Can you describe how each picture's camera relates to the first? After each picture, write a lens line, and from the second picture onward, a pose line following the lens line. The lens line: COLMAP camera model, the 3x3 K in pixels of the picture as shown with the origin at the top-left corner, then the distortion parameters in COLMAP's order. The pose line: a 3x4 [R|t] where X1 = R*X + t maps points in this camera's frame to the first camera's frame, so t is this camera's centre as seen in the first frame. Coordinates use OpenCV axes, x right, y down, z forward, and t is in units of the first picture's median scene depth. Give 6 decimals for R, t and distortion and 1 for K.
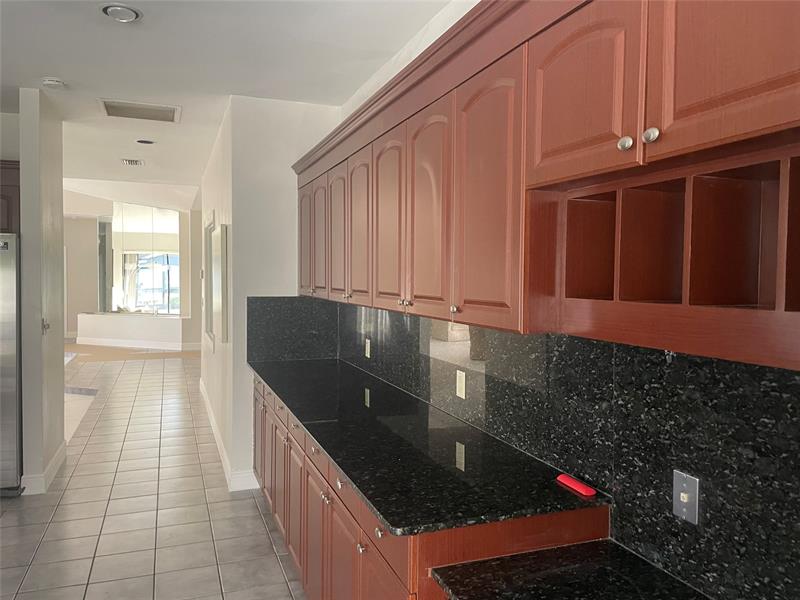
lens RADIAL K [[603.6, 0, 405.5], [0, 603.6, 297.6], [0, 0, 1]] dist [0.089459, -0.105865]
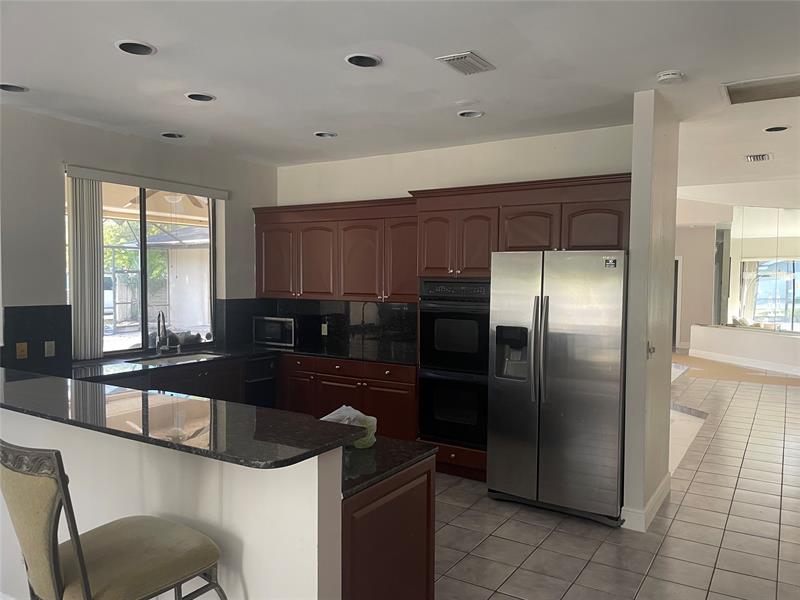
lens RADIAL K [[603.6, 0, 405.5], [0, 603.6, 297.6], [0, 0, 1]] dist [0.089459, -0.105865]
pose [[0.596722, 0.025997, -0.802026, -0.047451], [-0.034726, 0.999375, 0.006557, -0.015185], [0.801696, 0.023938, 0.597253, 0.101538]]
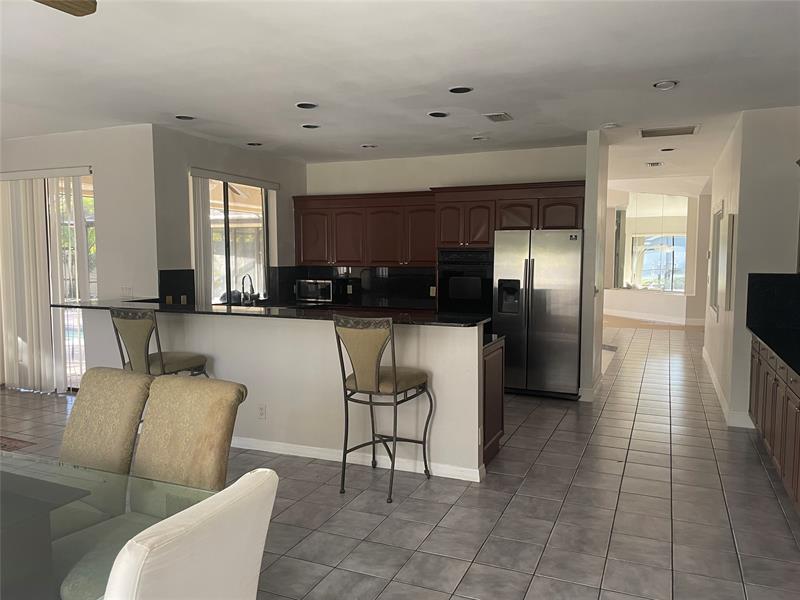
lens RADIAL K [[603.6, 0, 405.5], [0, 603.6, 297.6], [0, 0, 1]] dist [0.089459, -0.105865]
pose [[0.712649, 0.044818, -0.700088, 0.073186], [-0.023248, 0.998918, 0.040284, 0.008835], [0.701136, -0.012433, 0.712919, -0.234246]]
